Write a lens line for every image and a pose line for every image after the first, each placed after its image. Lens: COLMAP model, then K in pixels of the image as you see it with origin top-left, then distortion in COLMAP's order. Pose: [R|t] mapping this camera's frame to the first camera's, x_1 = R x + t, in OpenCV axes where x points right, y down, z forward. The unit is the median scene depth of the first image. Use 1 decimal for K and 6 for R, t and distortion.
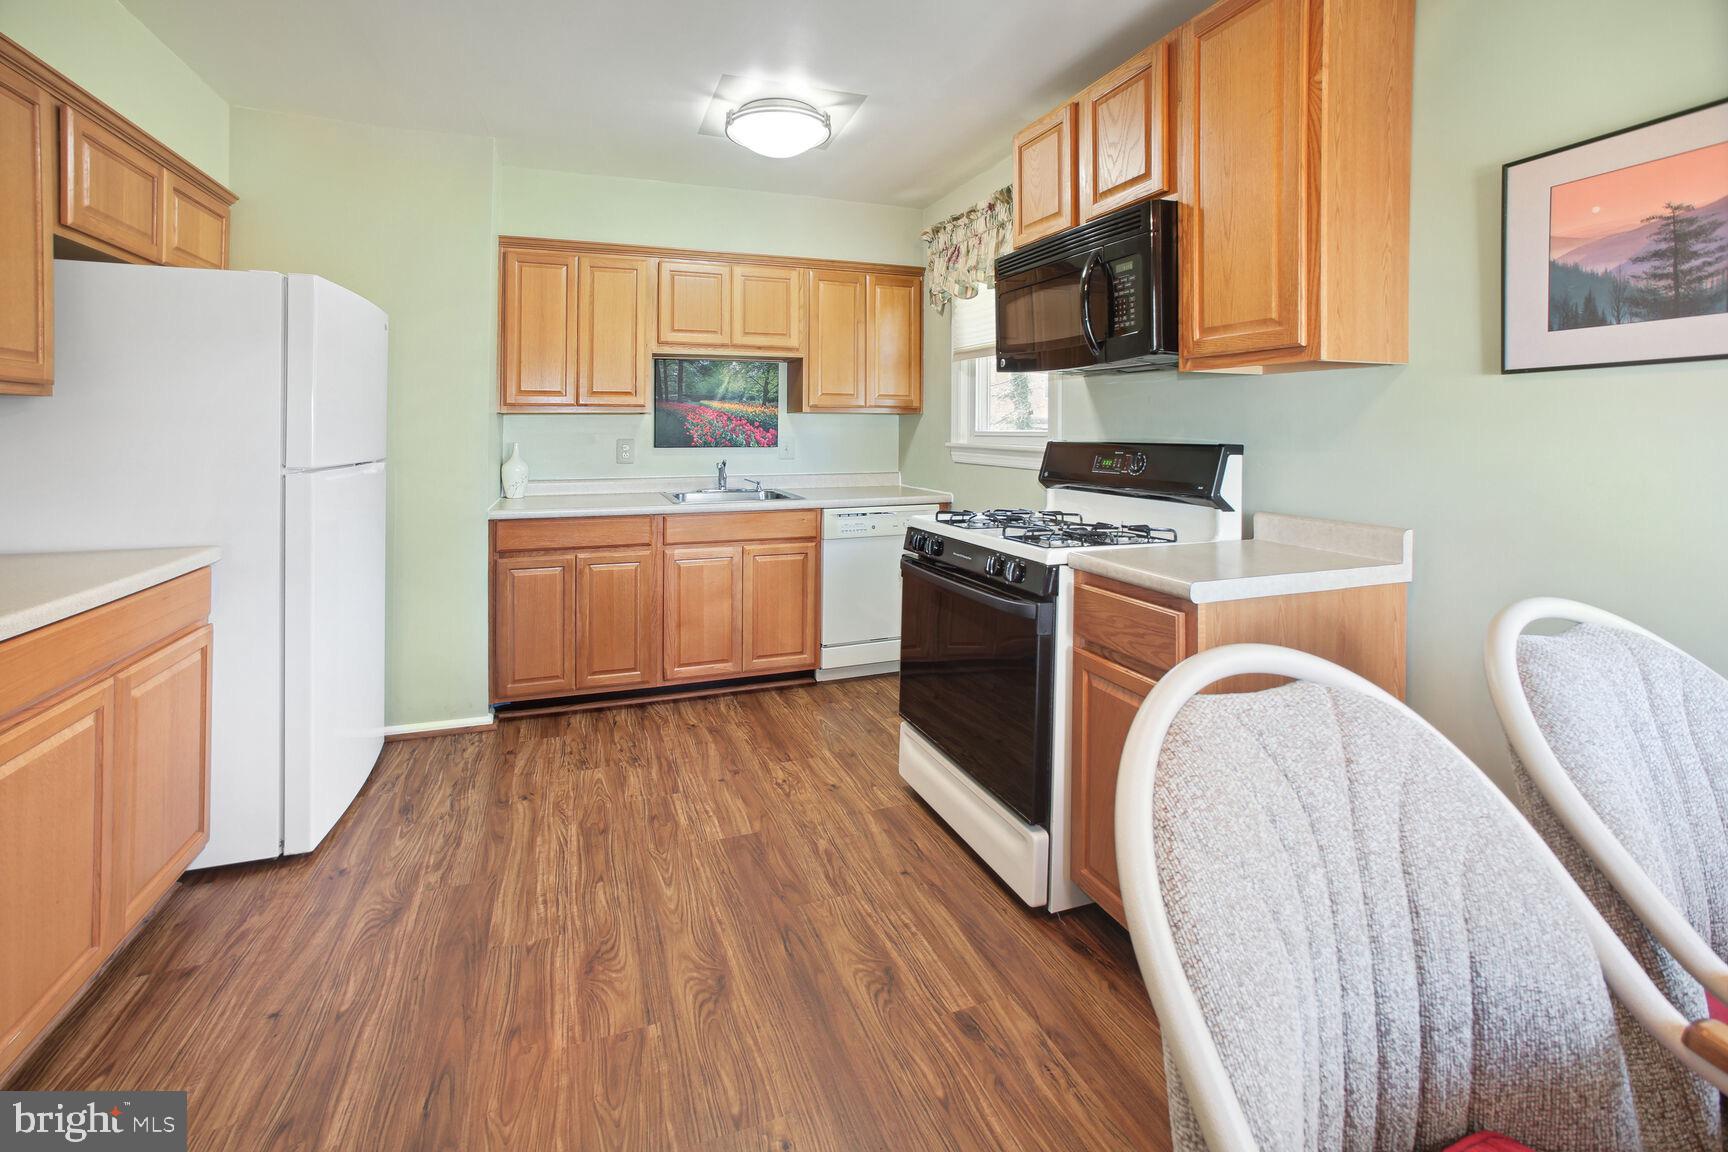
lens RADIAL K [[696.6, 0, 856.8], [0, 696.6, 531.2], [0, 0, 1]] dist [-0.037881, 0.020112]
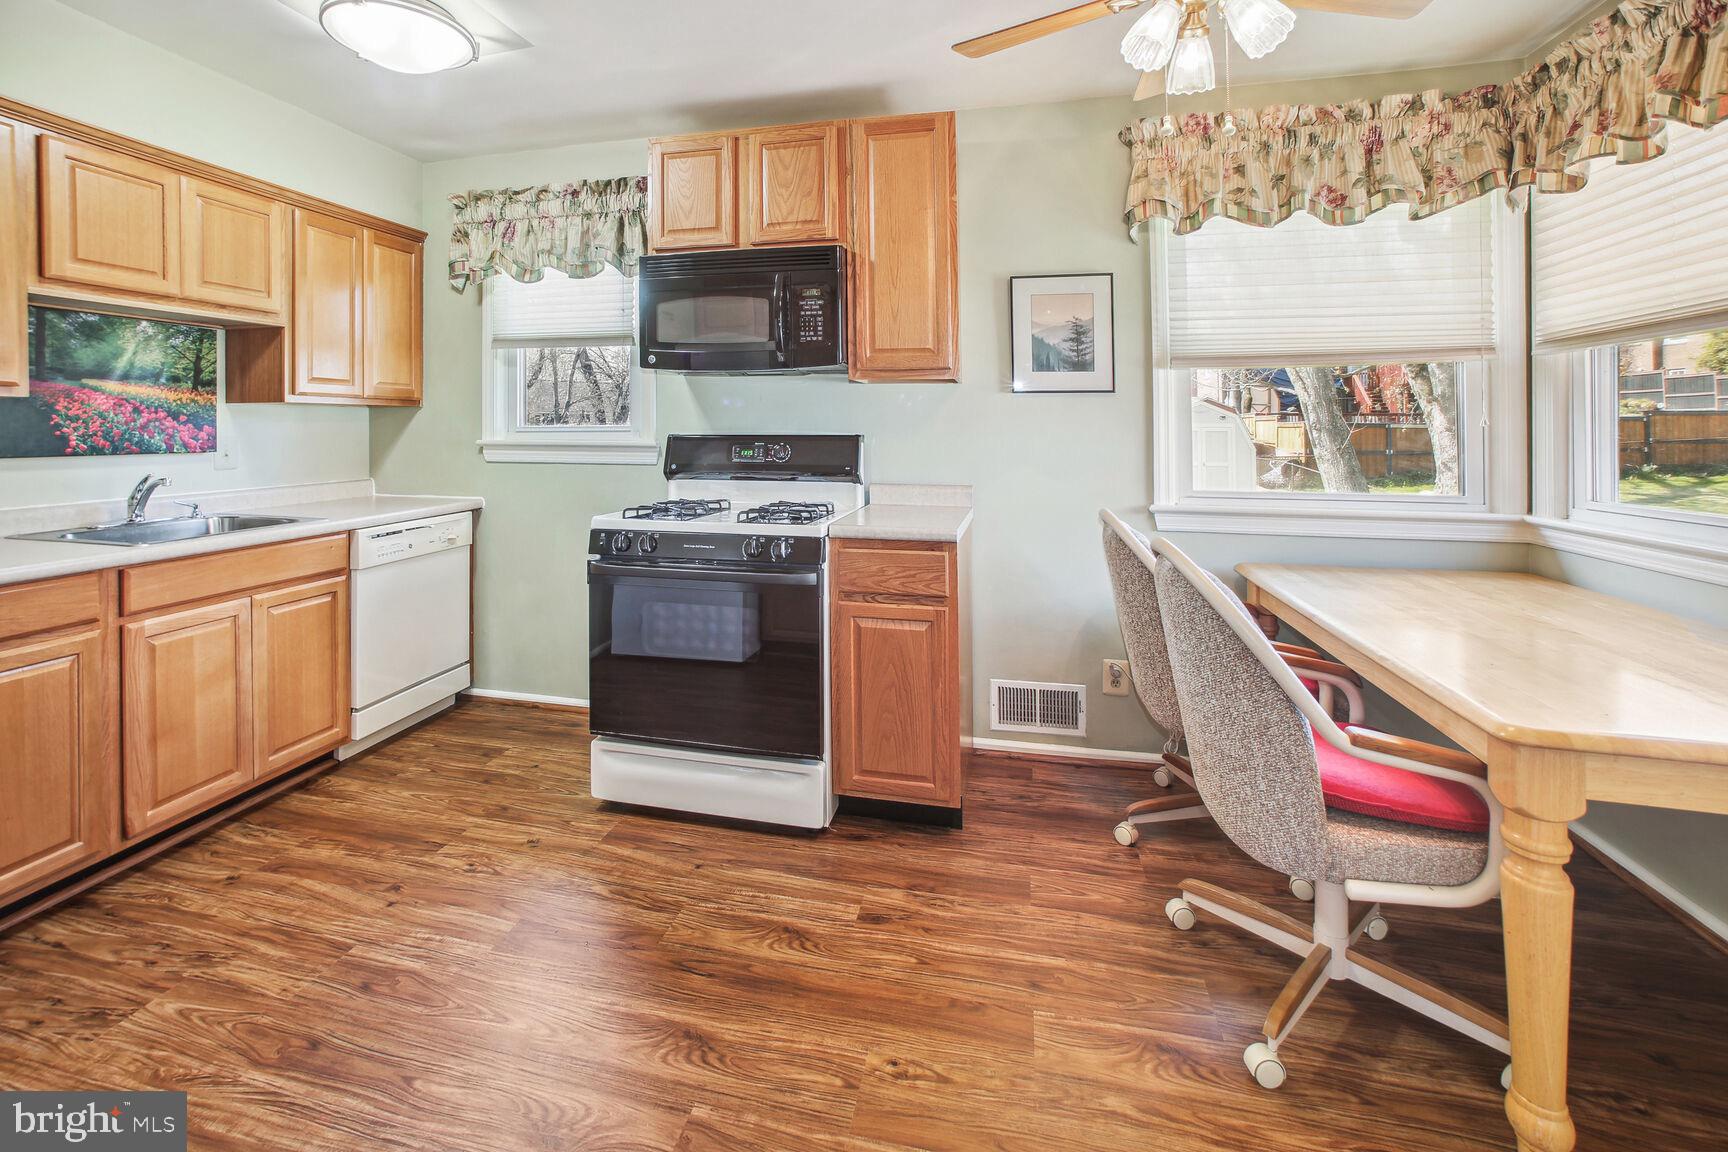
lens RADIAL K [[715.4, 0, 815.6], [0, 715.4, 538.4], [0, 0, 1]] dist [-0.059130, 0.021346]
pose [[0.586315, -0.125146, 0.800358, -0.523986], [0.114332, 0.990889, 0.071183, -0.028410], [-0.801974, 0.049771, 0.595282, 0.200733]]
